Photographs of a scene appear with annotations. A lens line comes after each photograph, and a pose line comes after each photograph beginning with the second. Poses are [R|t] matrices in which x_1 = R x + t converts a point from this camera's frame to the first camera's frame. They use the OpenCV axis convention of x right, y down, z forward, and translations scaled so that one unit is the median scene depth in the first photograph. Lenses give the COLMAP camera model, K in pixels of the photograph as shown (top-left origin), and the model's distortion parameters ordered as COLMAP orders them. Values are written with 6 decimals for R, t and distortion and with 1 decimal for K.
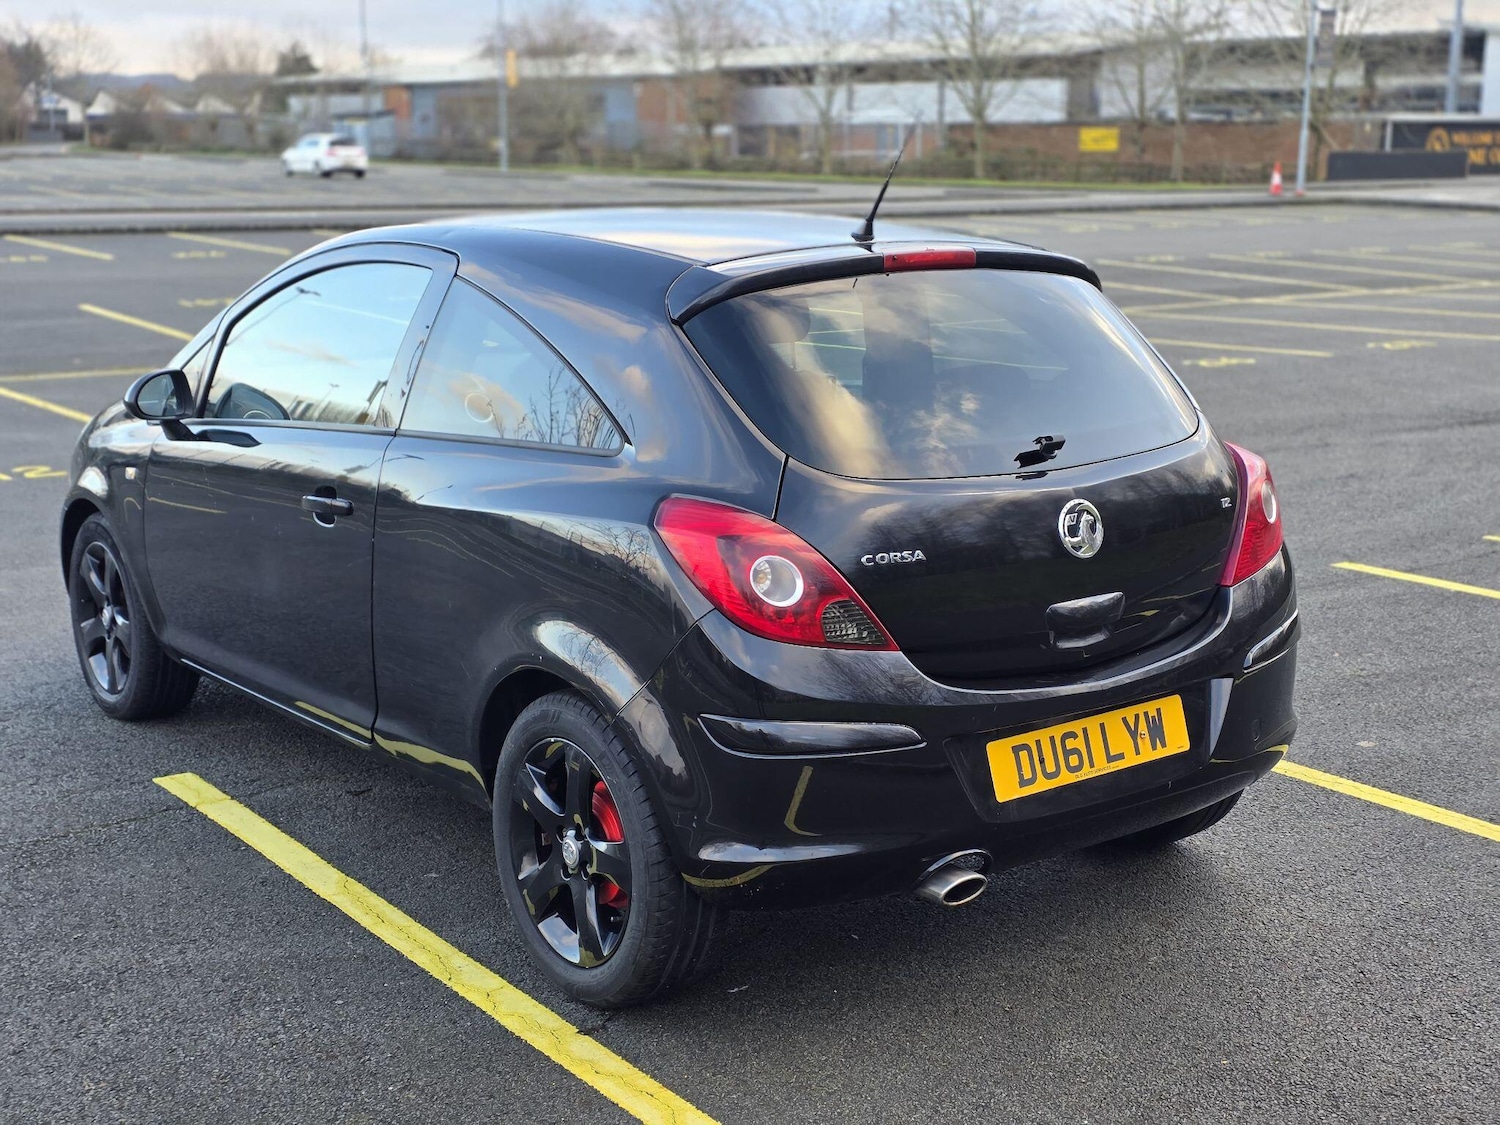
lens RADIAL K [[1980.2, 0, 741.0], [0, 1980.2, 579.9], [0, 0, 1]] dist [0.170235, -0.434068]
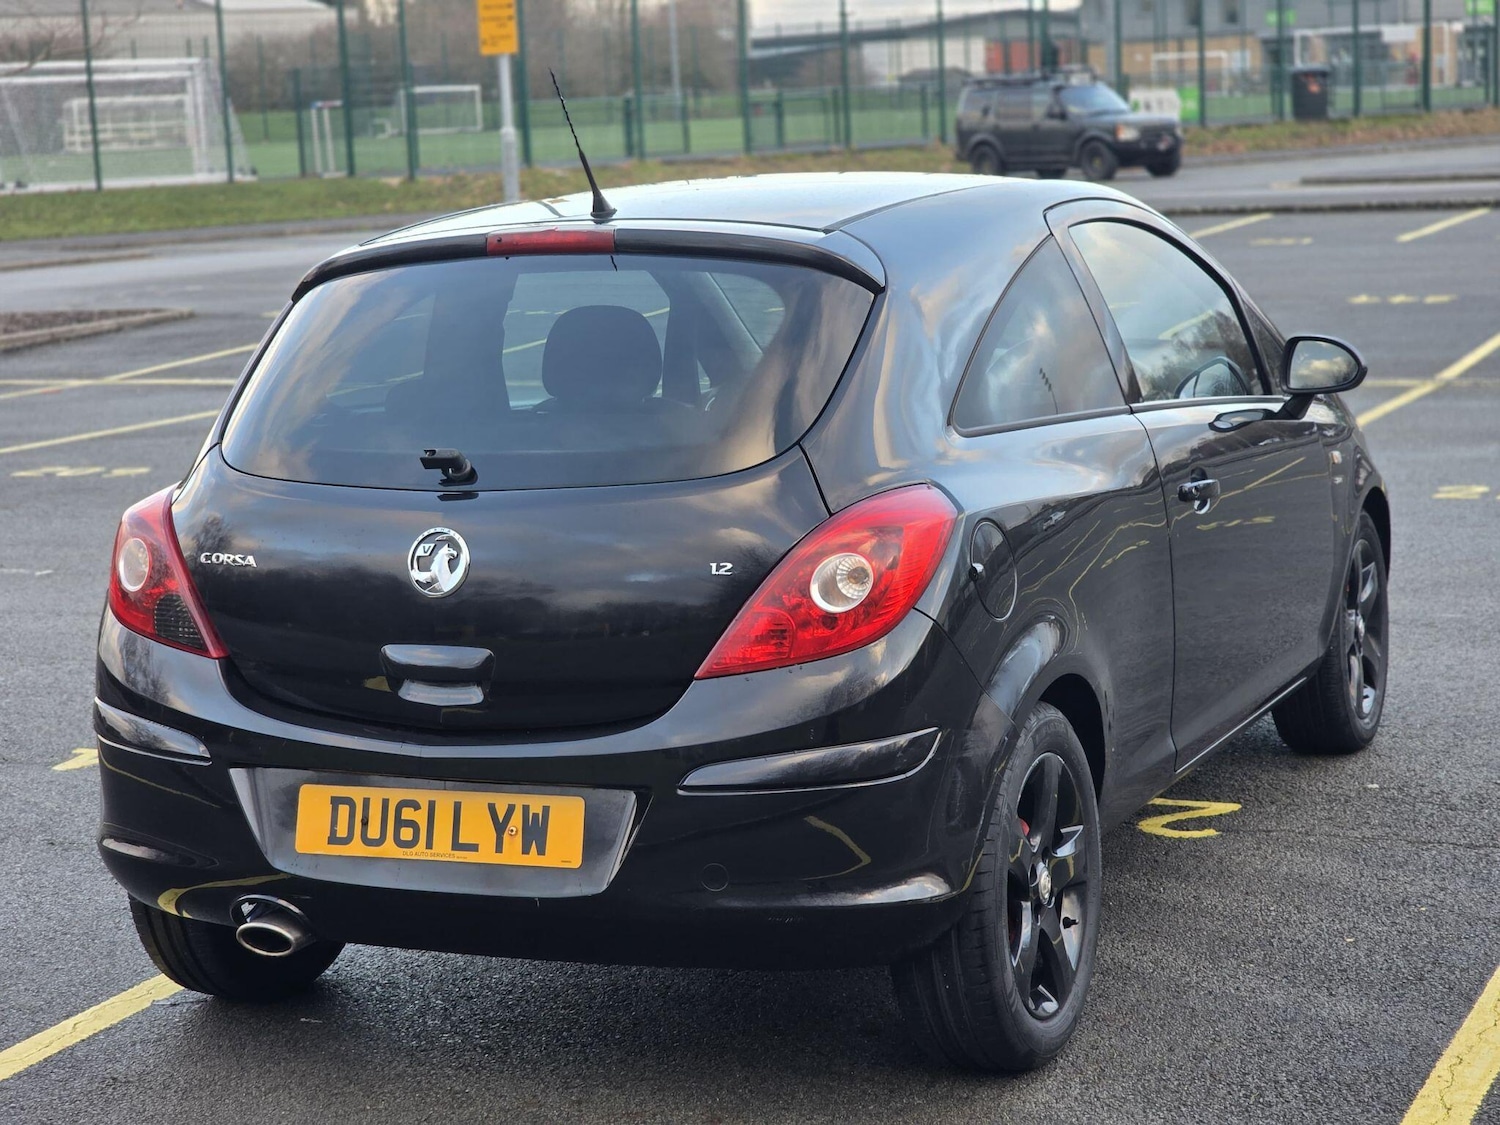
lens RADIAL K [[2828.0, 0, 706.0], [0, 2828.0, 565.3], [0, 0, 1]] dist [0.037367, -0.019652]
pose [[0.491129, 0.113064, -0.863718, 1.073815], [-0.141225, 0.988758, 0.049129, -0.084828], [0.859563, 0.097850, 0.501575, 0.424203]]
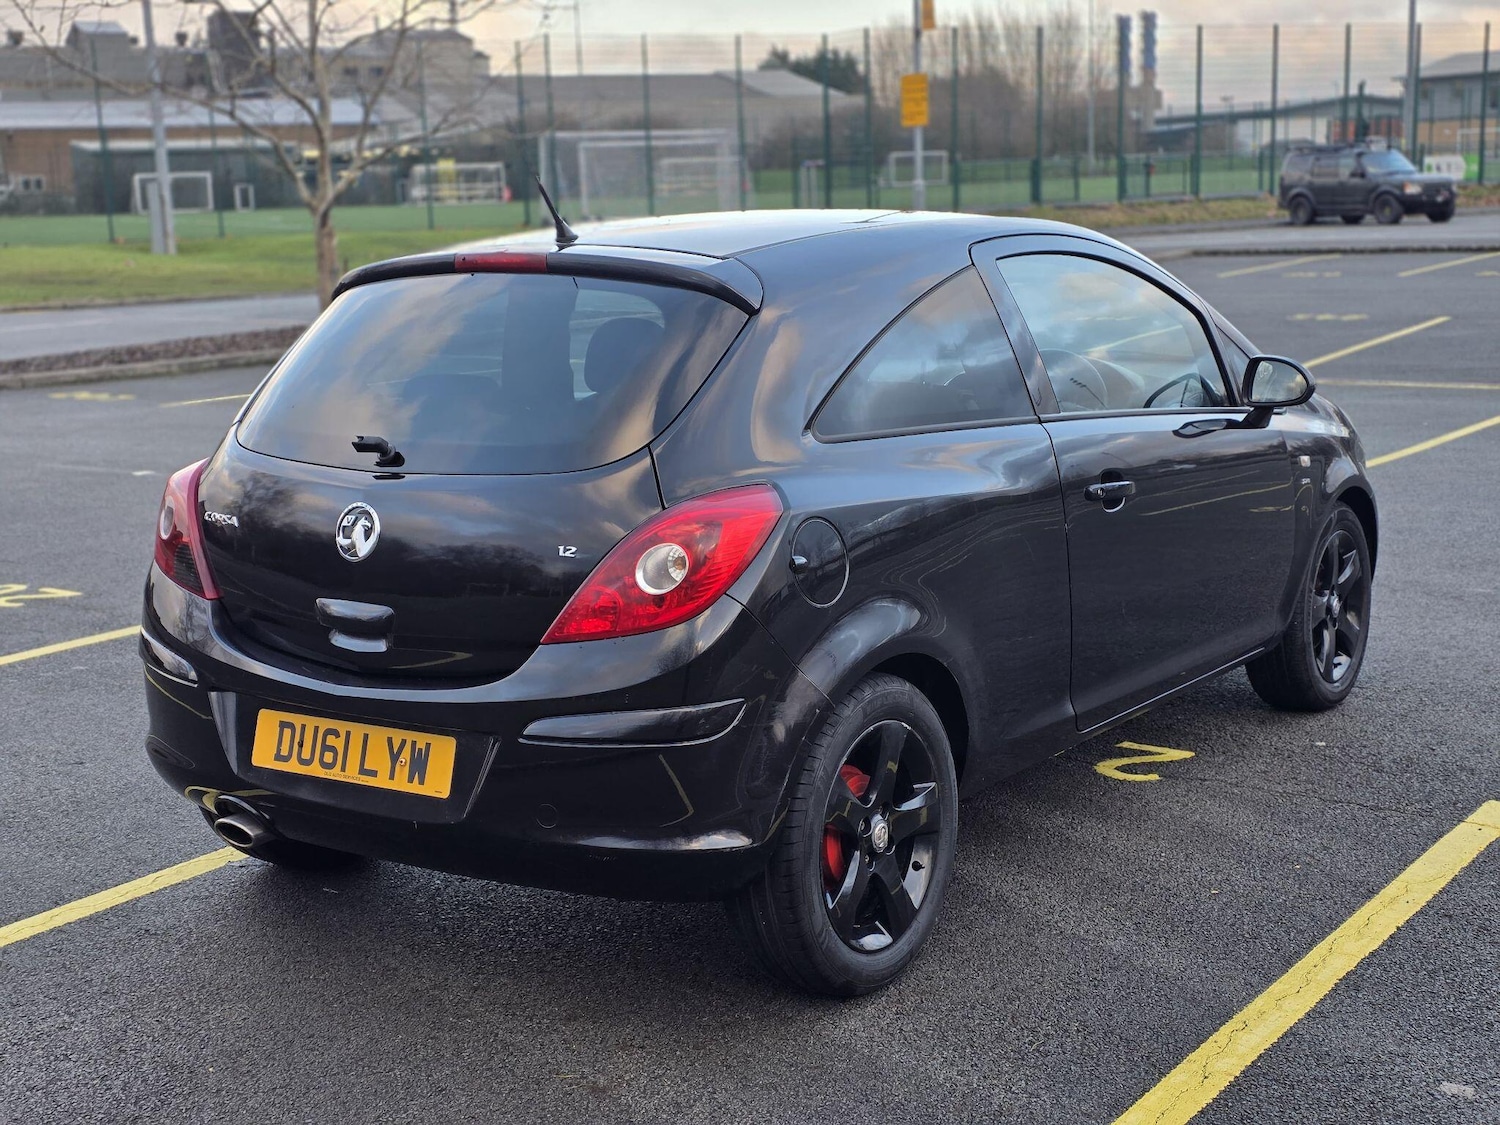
lens RADIAL K [[1977.8, 0, 705.1], [0, 1977.8, 562.3], [0, 0, 1]] dist [0.155970, -0.350339]
pose [[0.309807, 0.164189, -0.936516, 0.988763], [-0.172021, 0.978402, 0.114627, -0.132238], [0.935109, 0.125588, 0.331359, 0.712051]]
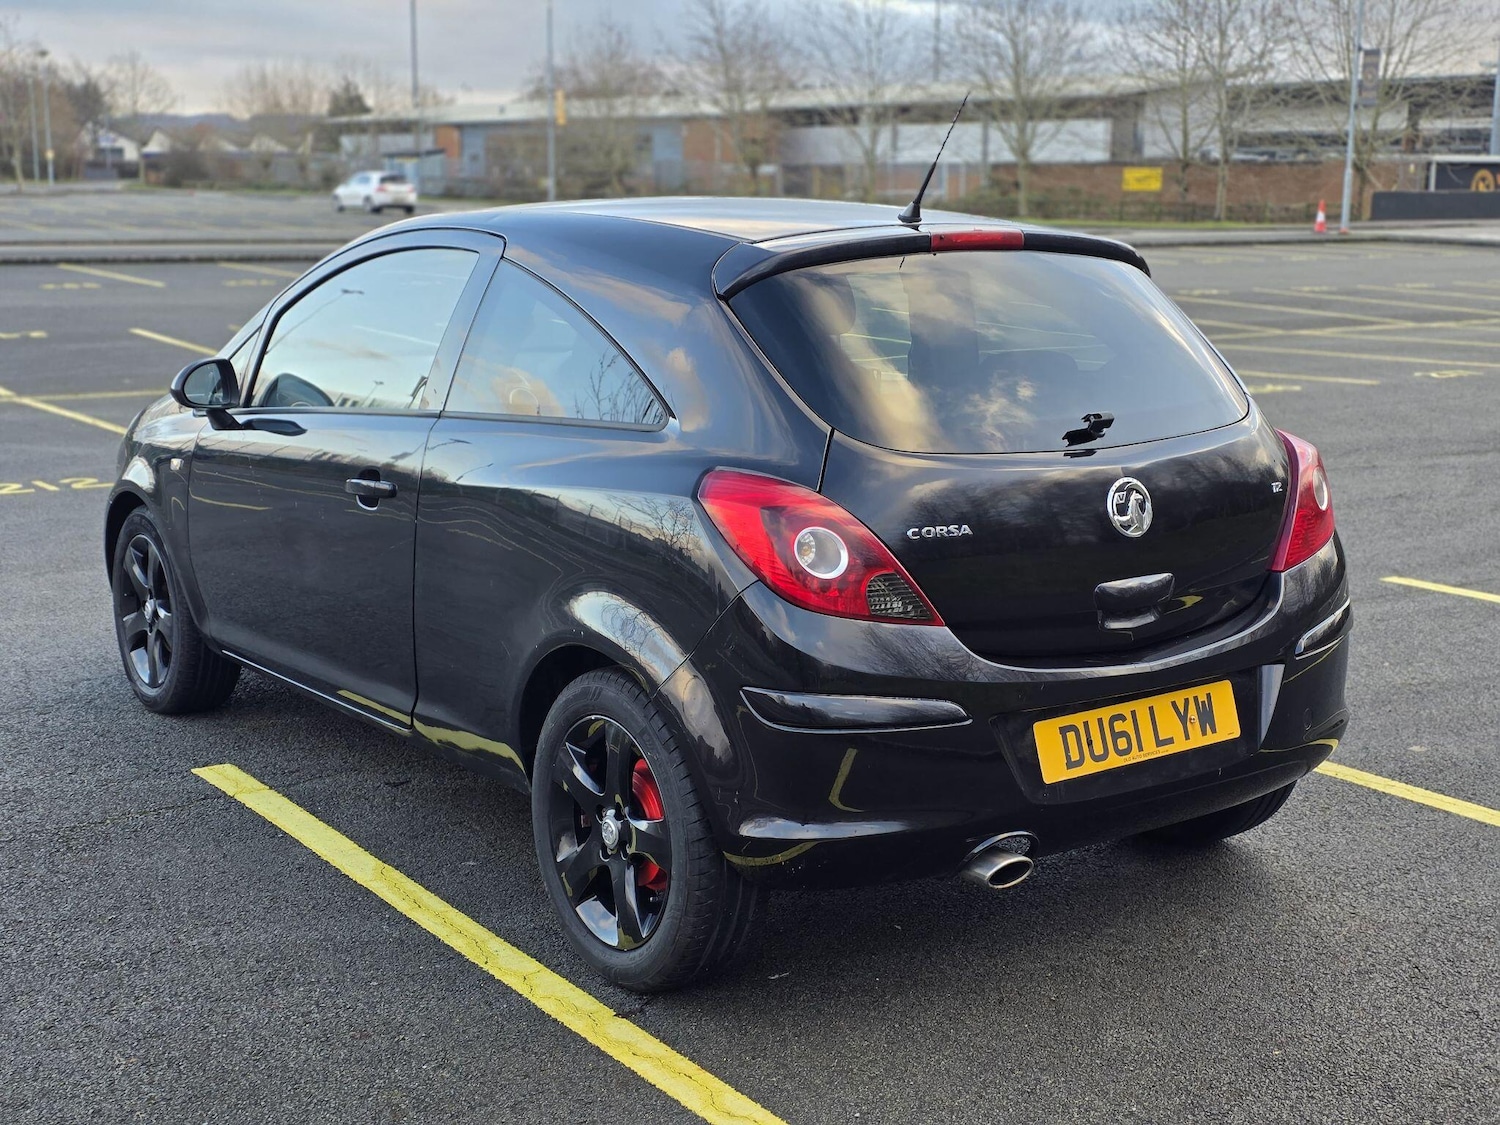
lens RADIAL K [[1977.7, 0, 750.5], [0, 1977.7, 545.5], [0, 0, 1]] dist [0.172256, -0.444443]
pose [[0.999832, 0.007866, -0.016529, -0.000661], [-0.008455, 0.999321, -0.035859, 0.025522], [0.016235, 0.035993, 0.999220, 0.009869]]
